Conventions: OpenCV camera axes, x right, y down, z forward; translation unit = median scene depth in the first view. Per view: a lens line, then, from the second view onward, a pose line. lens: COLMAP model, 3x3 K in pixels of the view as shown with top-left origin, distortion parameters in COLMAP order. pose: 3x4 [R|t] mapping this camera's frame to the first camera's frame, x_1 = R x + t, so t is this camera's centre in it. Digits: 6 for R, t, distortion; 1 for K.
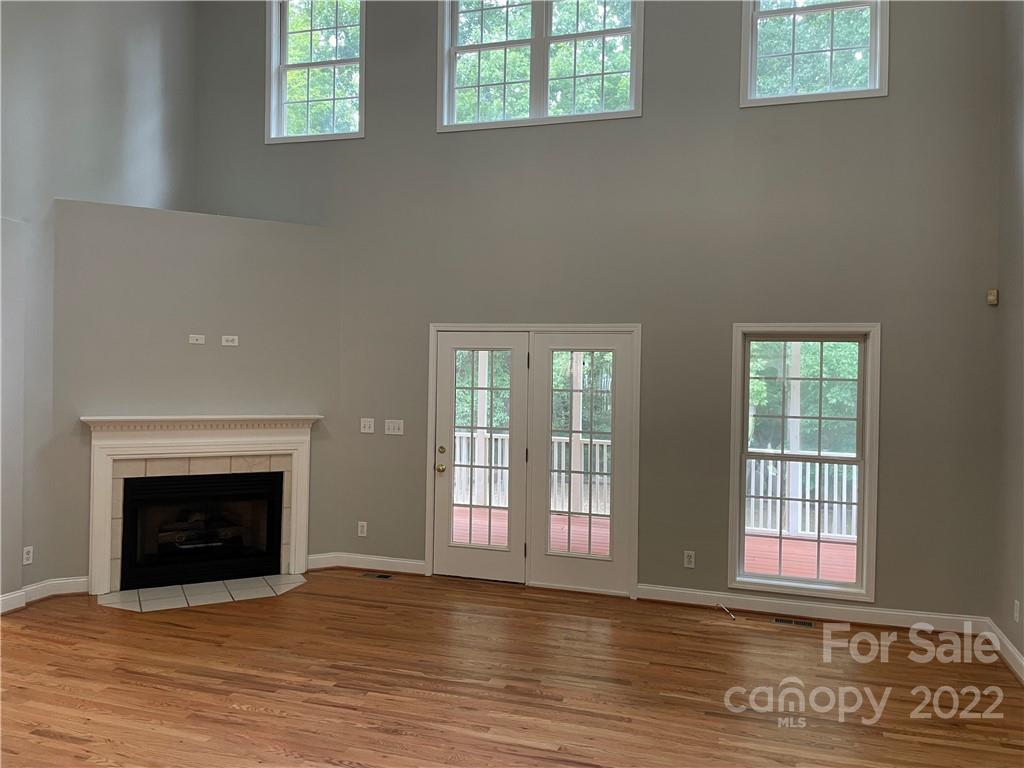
lens RADIAL K [[787.7, 0, 515.9], [0, 787.7, 379.3], [0, 0, 1]] dist [0.105753, -0.158088]
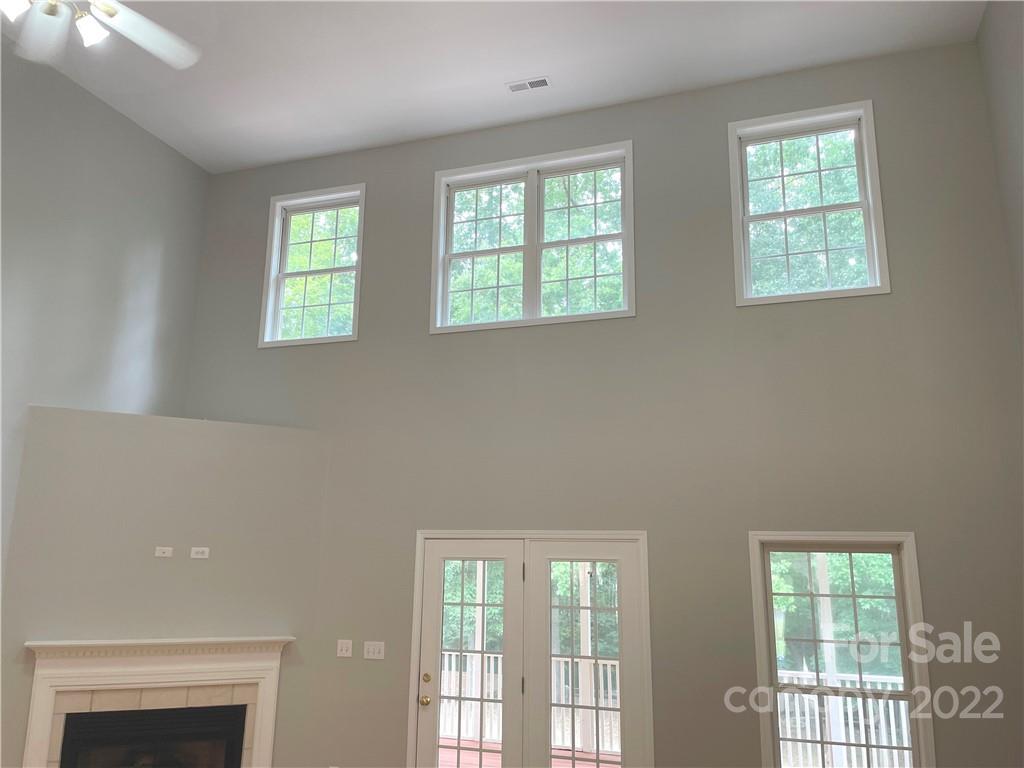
lens RADIAL K [[791.1, 0, 506.6], [0, 791.1, 383.3], [0, 0, 1]] dist [0.109226, -0.170540]
pose [[0.999604, -0.010338, -0.026175, 0.021829], [0.003830, 0.971401, -0.237416, -0.017120], [0.027881, 0.237222, 0.971055, 0.062275]]
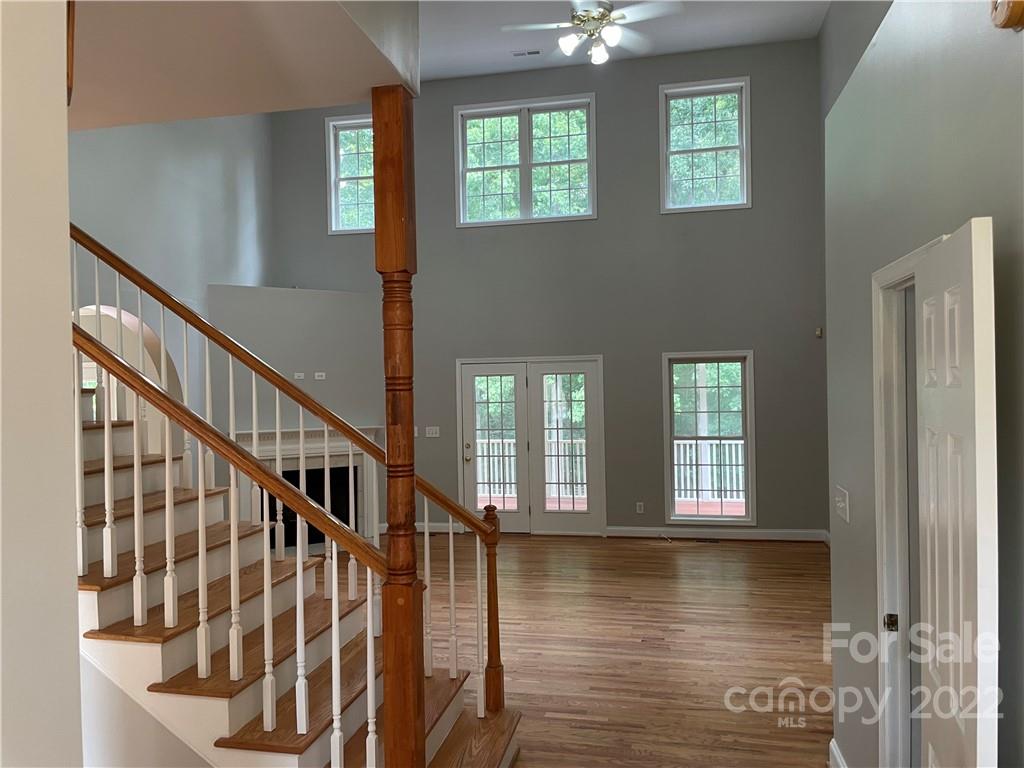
lens RADIAL K [[771.5, 0, 509.0], [0, 771.5, 395.0], [0, 0, 1]] dist [0.145487, -0.227384]
pose [[0.995142, -0.038518, 0.090603, -0.146989], [0.039534, 0.999174, -0.009445, 0.012542], [-0.090164, 0.012981, 0.995842, -0.430289]]
